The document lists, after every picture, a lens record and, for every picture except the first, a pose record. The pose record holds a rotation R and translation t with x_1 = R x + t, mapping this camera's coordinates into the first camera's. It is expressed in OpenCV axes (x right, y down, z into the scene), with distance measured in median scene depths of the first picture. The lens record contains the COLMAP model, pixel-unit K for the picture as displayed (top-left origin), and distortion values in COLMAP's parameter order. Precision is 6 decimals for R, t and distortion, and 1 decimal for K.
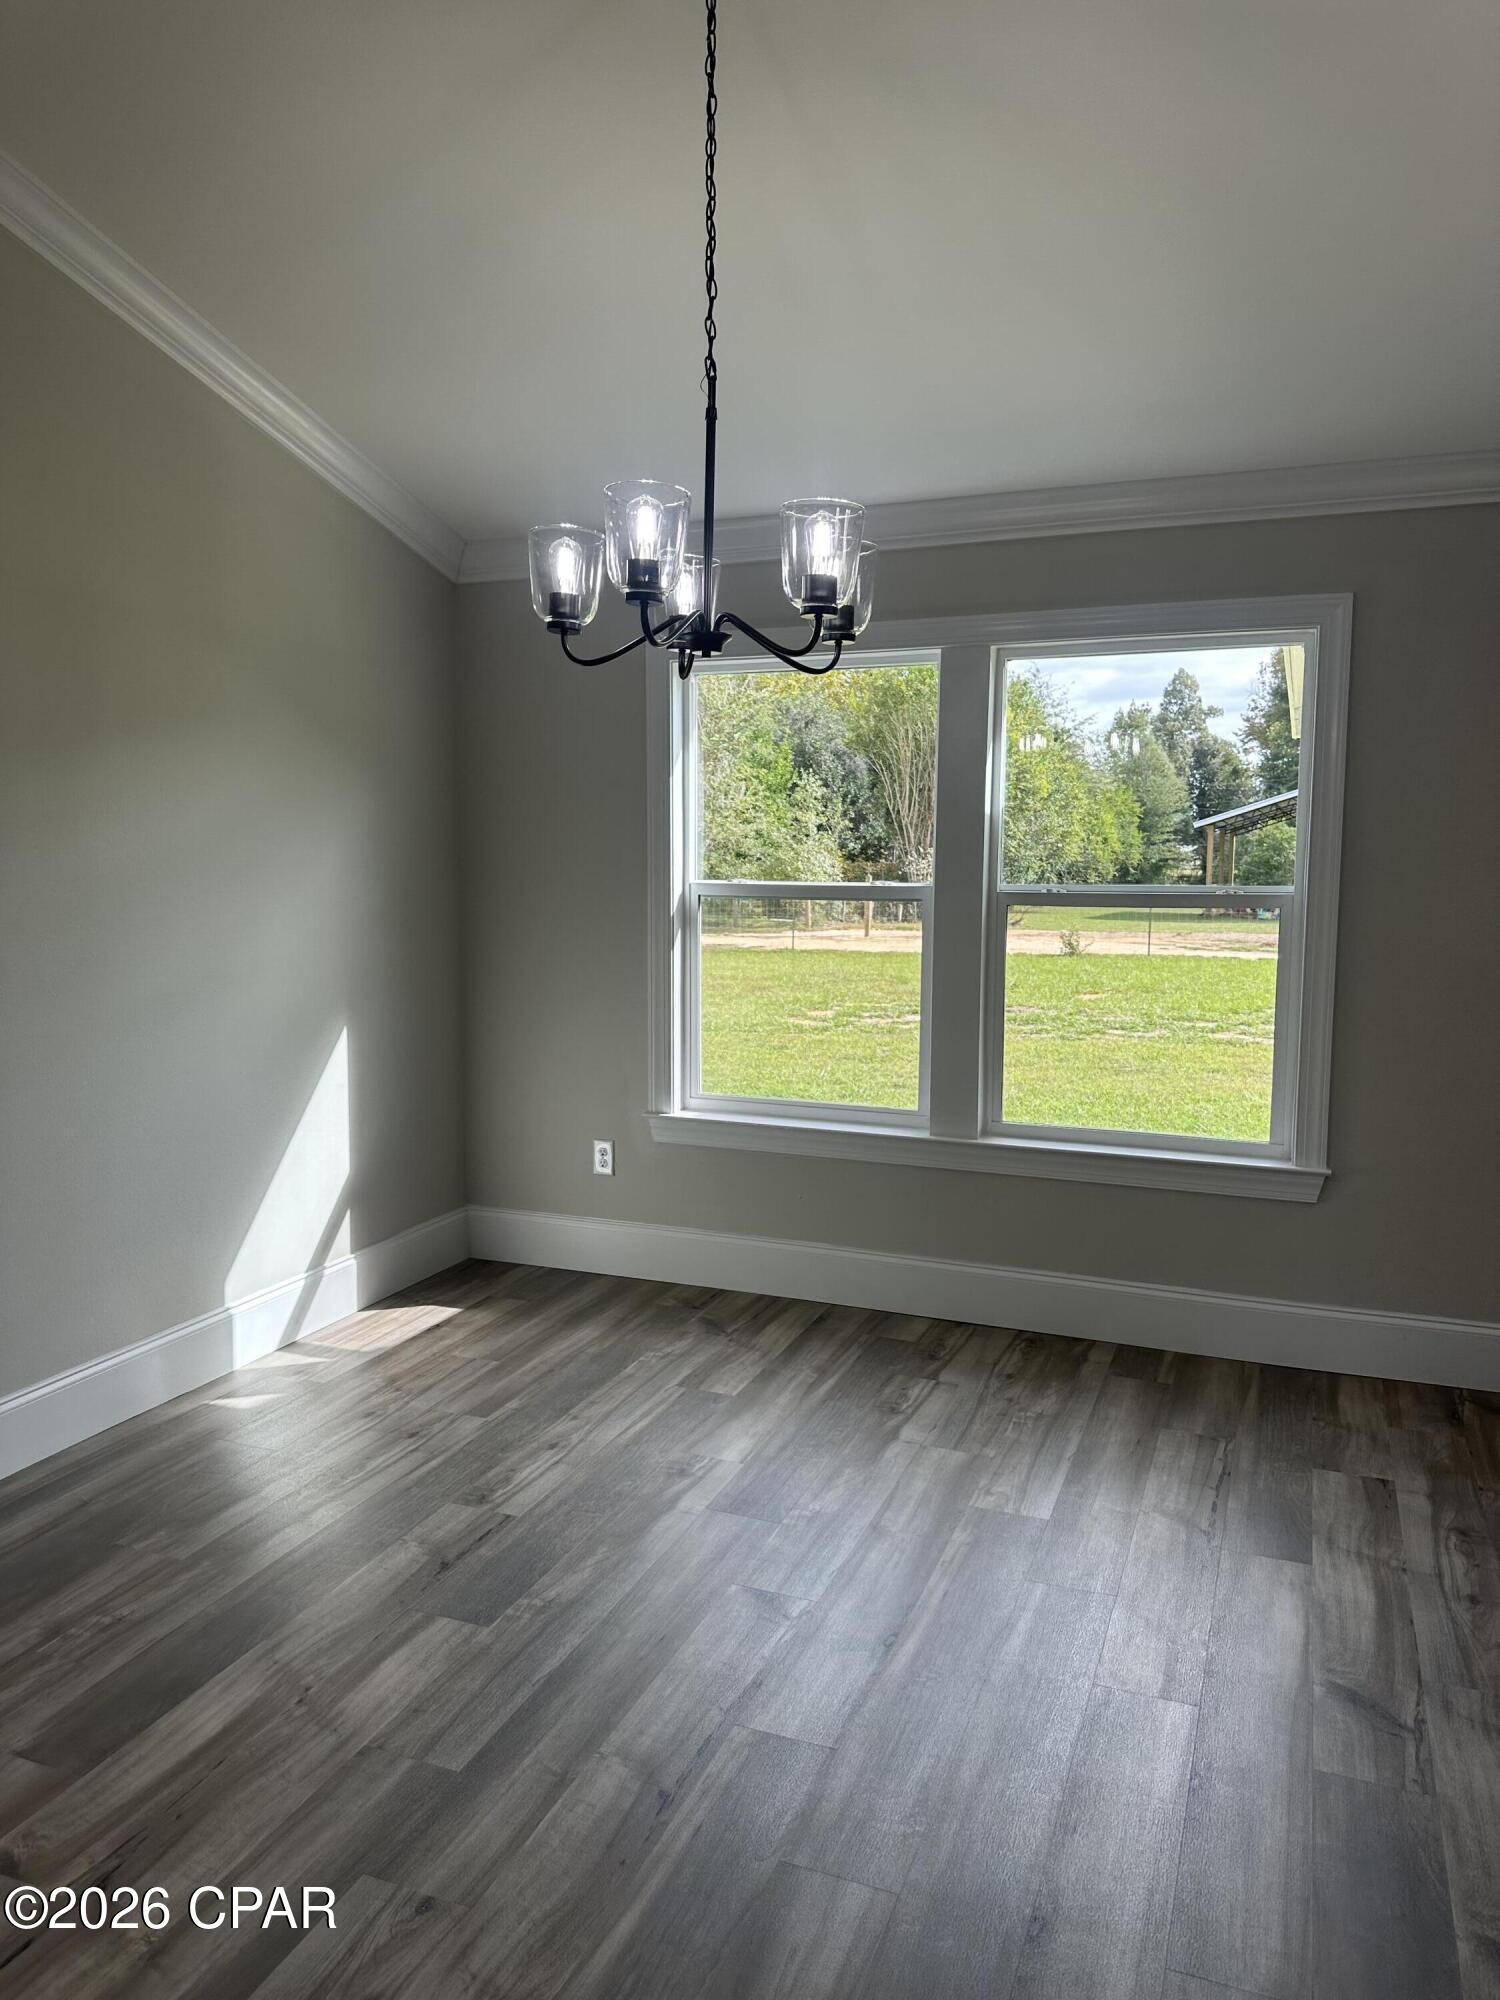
lens RADIAL K [[1424.6, 0, 747.8], [0, 1424.6, 993.5], [0, 0, 1]] dist [0.016823, -0.041426]
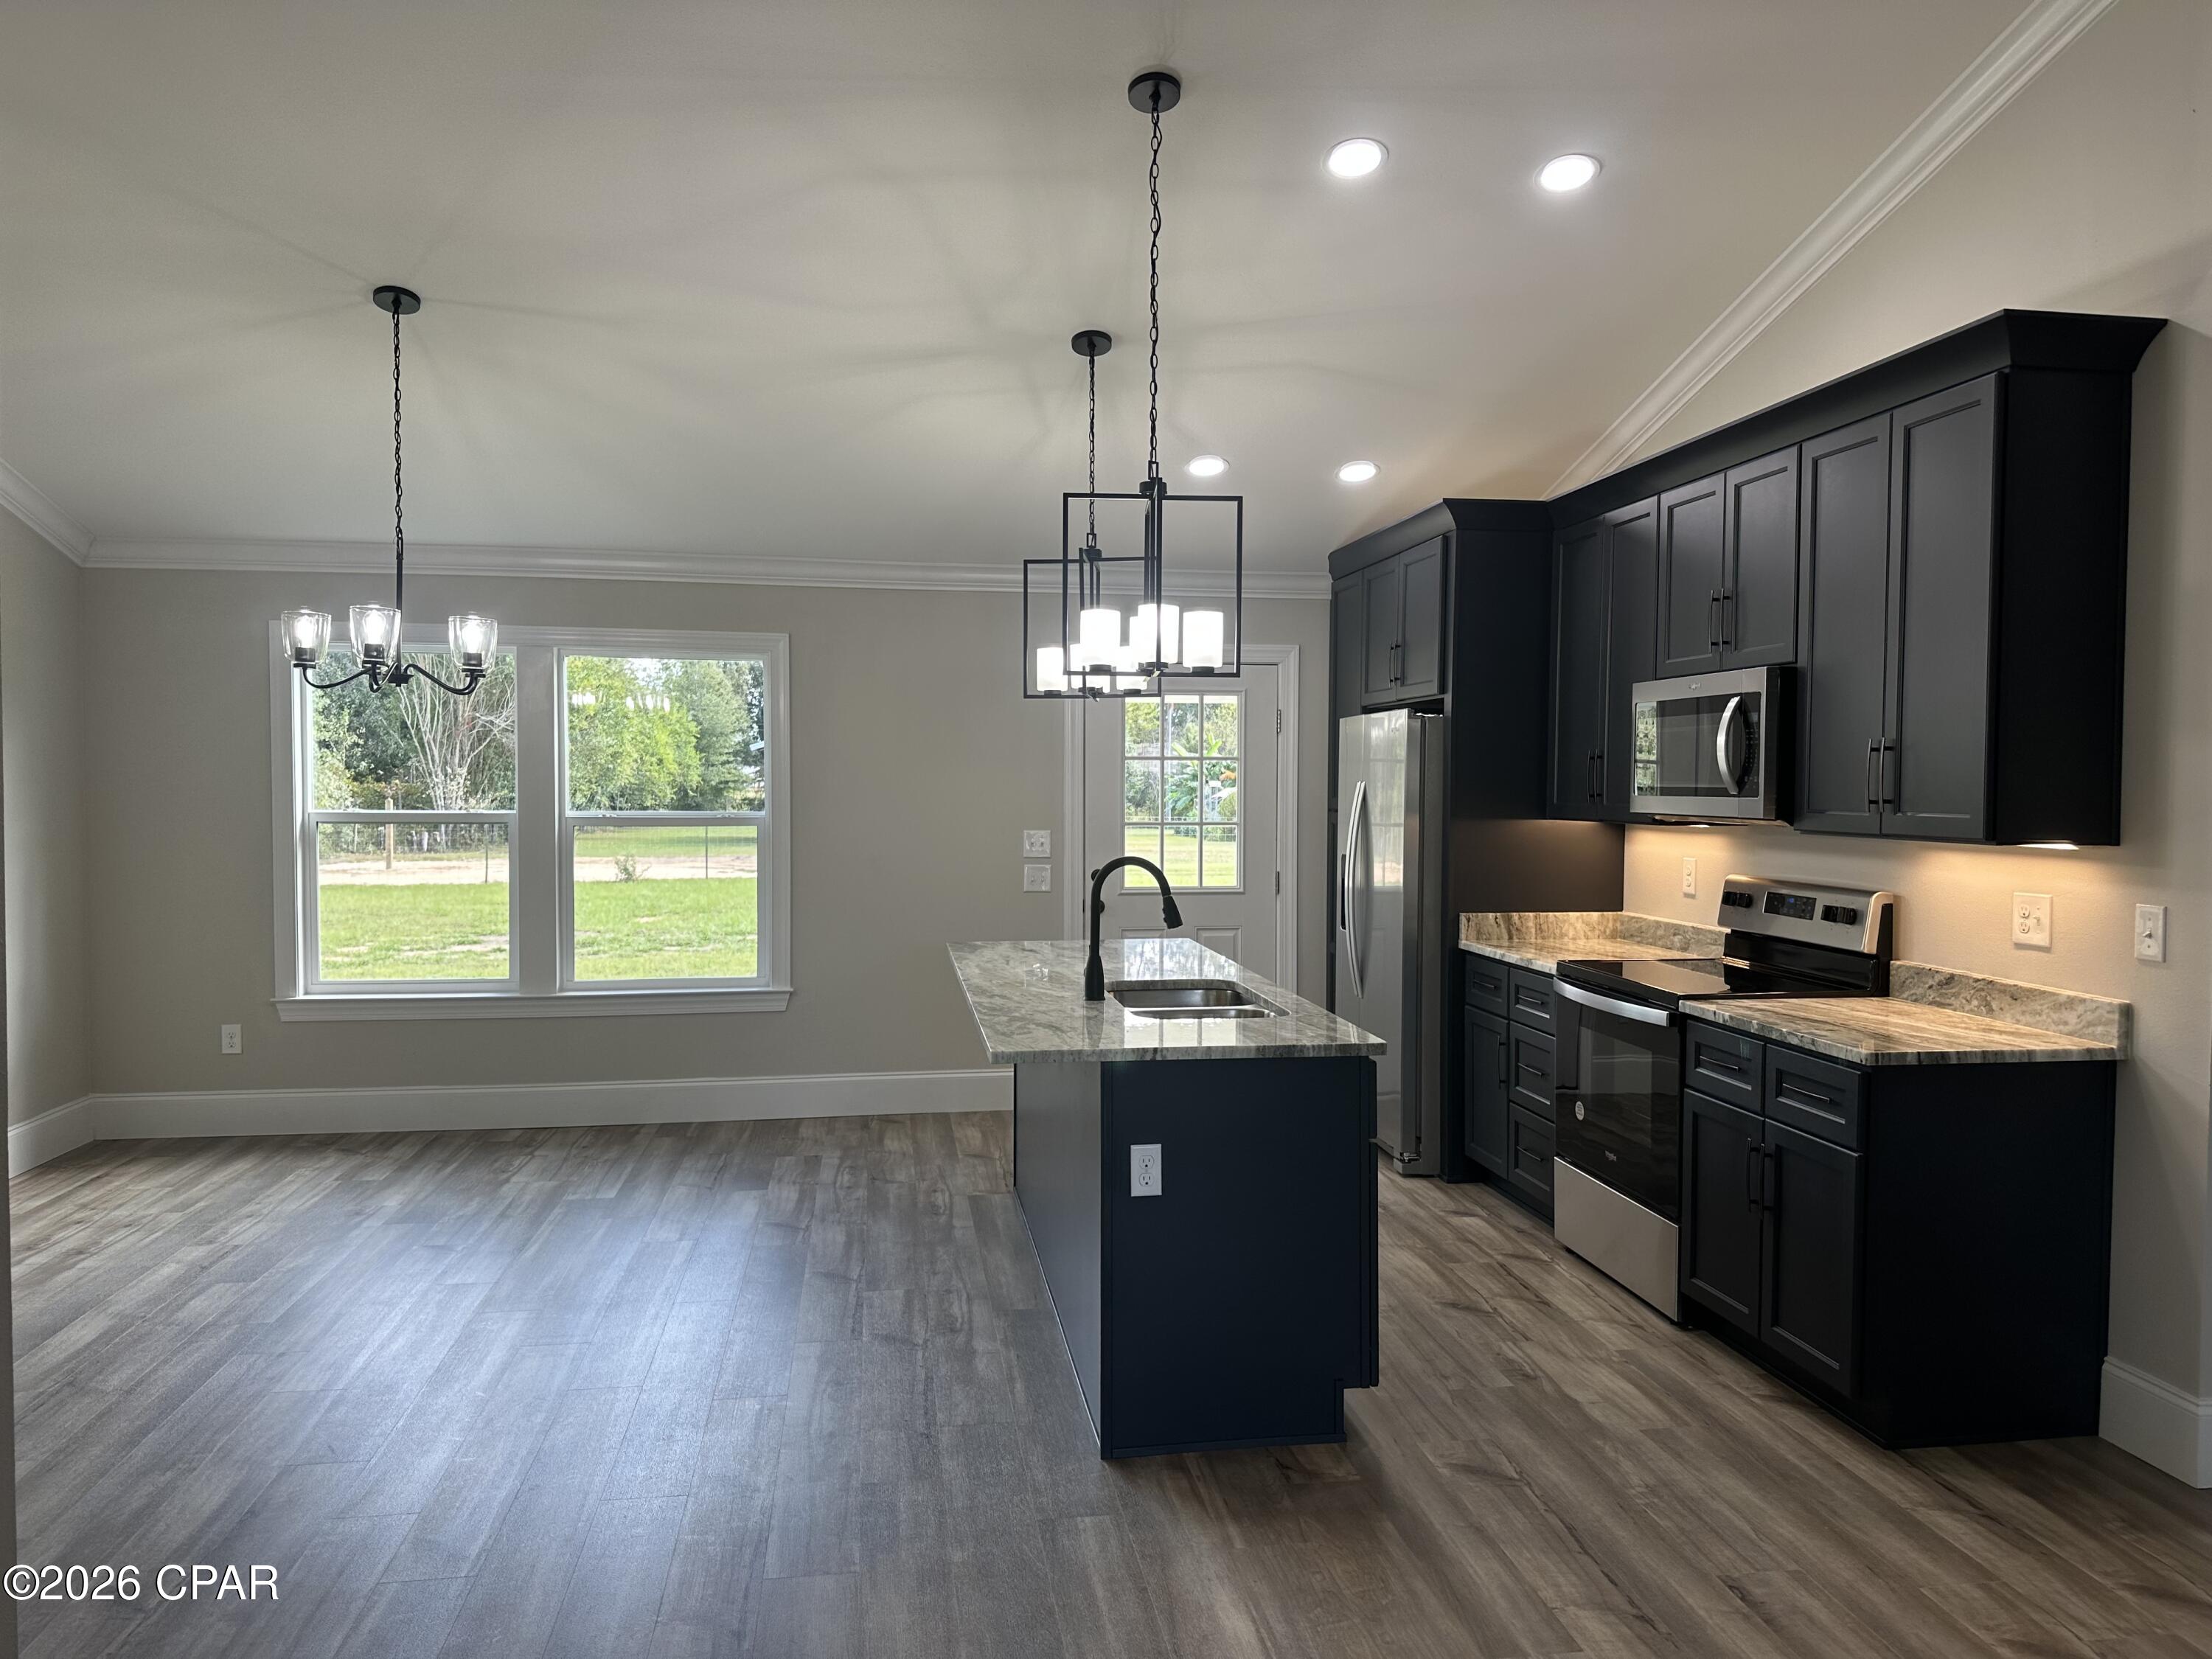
lens RADIAL K [[1575.6, 0, 1138.4], [0, 1575.6, 842.6], [0, 0, 1]] dist [0.016823, -0.041426]
pose [[0.859723, -0.020290, 0.510357, -0.132106], [0.047657, 0.998038, -0.040602, 0.043765], [-0.508532, 0.059228, 0.859003, -0.620678]]
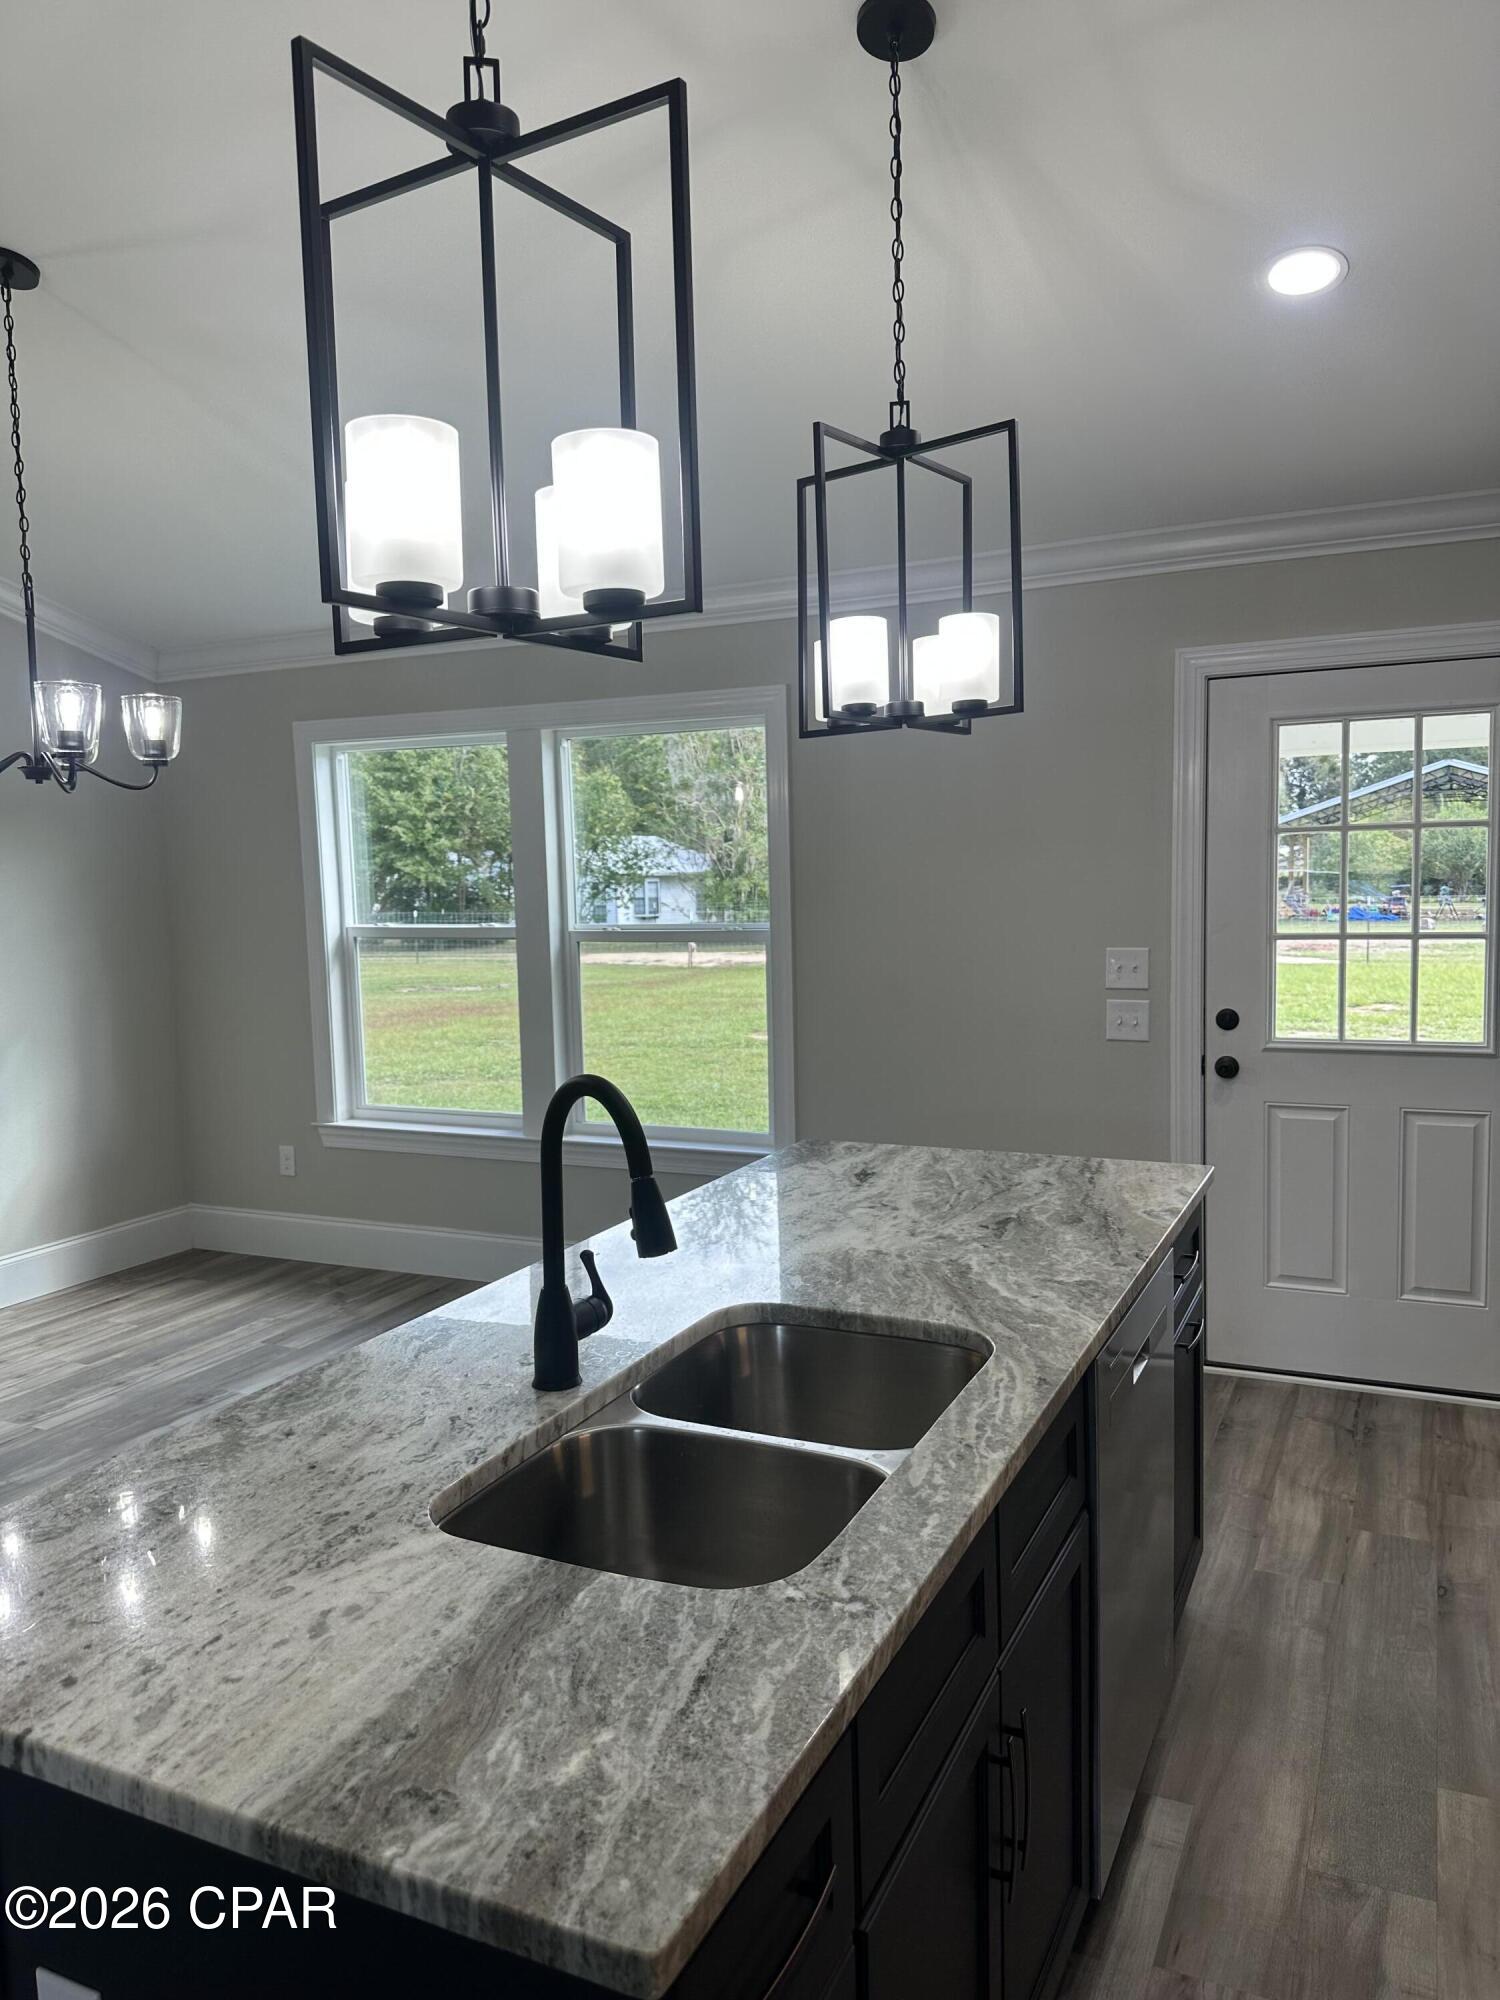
lens RADIAL K [[1424.6, 0, 736.4], [0, 1424.6, 991.3], [0, 0, 1]] dist [0.016823, -0.041426]
pose [[0.996734, -0.022491, -0.077558, 0.403163], [0.021499, 0.999676, -0.013604, -0.001567], [0.077839, 0.011892, 0.996895, -0.174125]]
